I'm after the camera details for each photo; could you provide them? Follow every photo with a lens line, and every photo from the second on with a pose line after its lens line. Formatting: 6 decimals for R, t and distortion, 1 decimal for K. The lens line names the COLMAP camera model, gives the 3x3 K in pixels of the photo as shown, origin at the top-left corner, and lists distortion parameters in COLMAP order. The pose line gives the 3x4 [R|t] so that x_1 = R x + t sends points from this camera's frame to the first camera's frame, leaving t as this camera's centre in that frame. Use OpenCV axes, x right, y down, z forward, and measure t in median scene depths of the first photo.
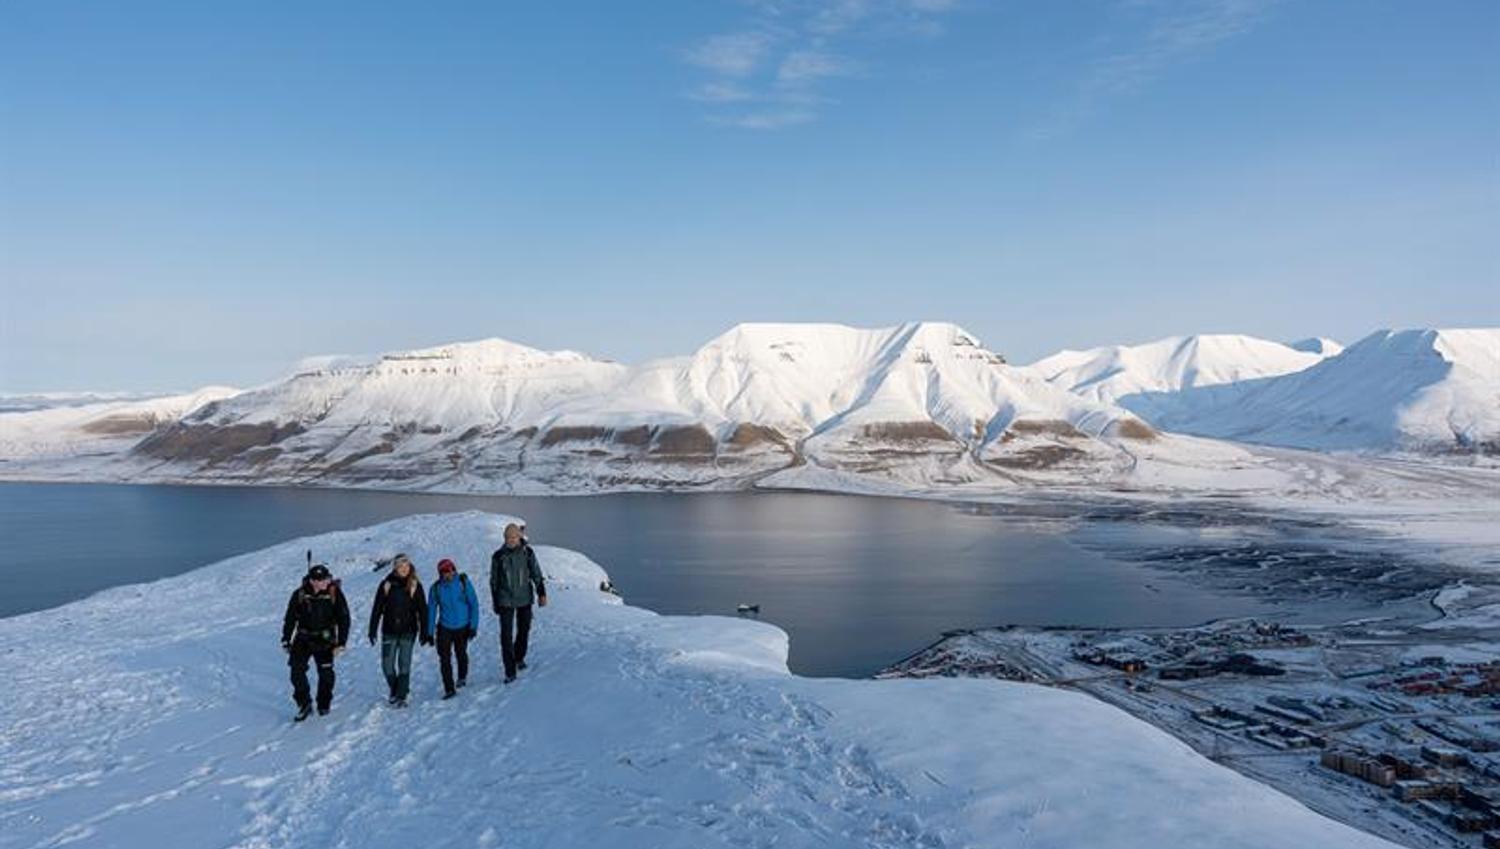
lens RADIAL K [[1031.5, 0, 752.2], [0, 1031.5, 389.9], [0, 0, 1]] dist [-0.004232, -0.007186]
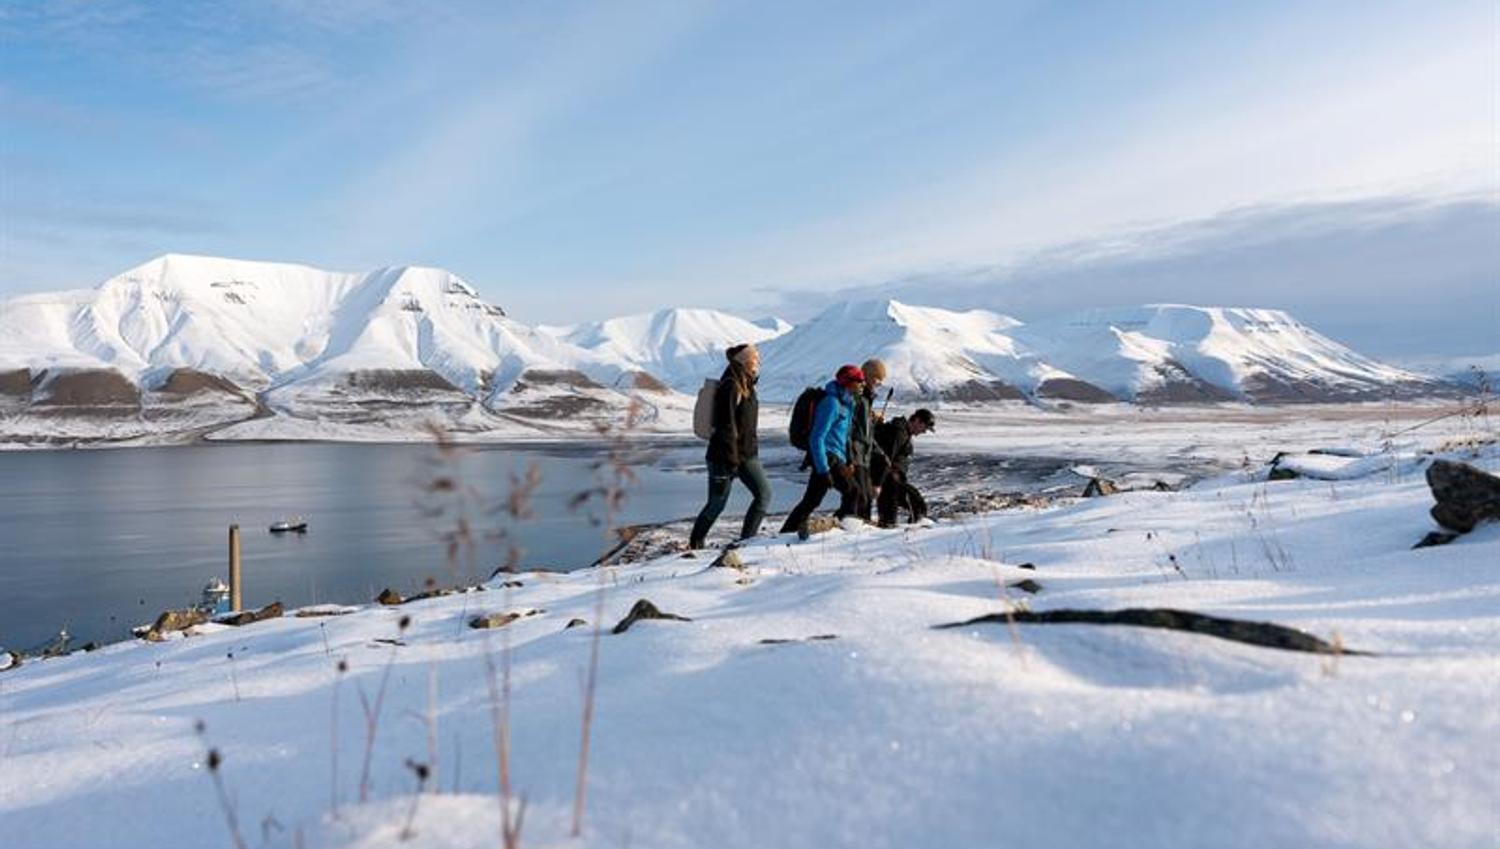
lens RADIAL K [[1031.5, 0, 752.2], [0, 1031.5, 389.9], [0, 0, 1]] dist [-0.004232, -0.007186]
pose [[0.862406, 0.003321, 0.506206, -0.029858], [-0.001143, 0.999989, -0.004612, 0.052656], [-0.506216, 0.003399, 0.862400, 0.133967]]
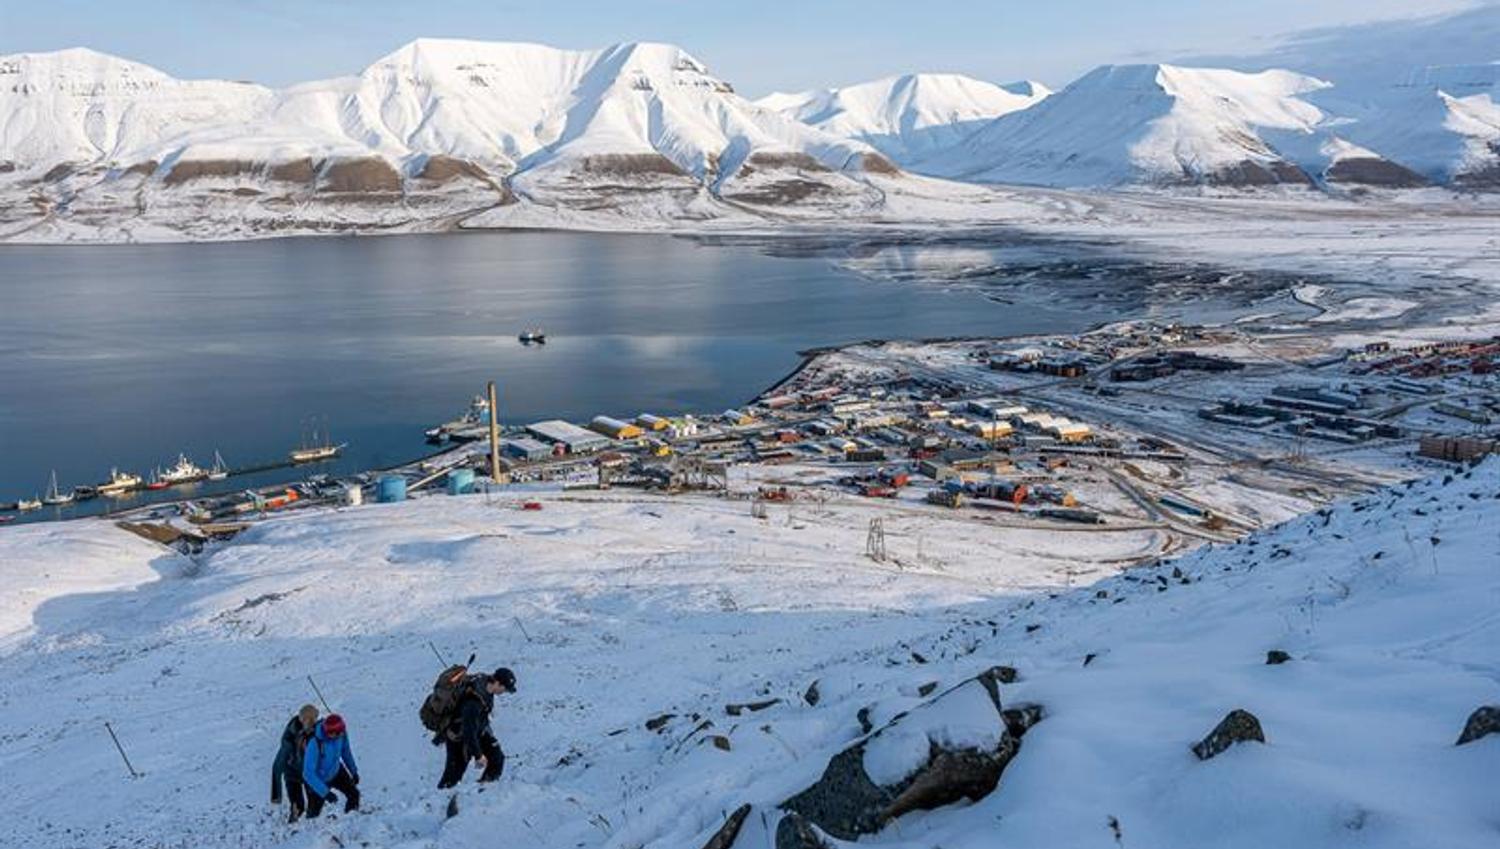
lens RADIAL K [[1102.6, 0, 730.0], [0, 1102.6, 367.4], [0, 0, 1]] dist [-0.007603, 0.002134]
pose [[0.960292, -0.051610, 0.274182, -0.032954], [-0.001128, 0.982015, 0.188798, 0.032989], [-0.278995, -0.181611, 0.942963, 0.086616]]
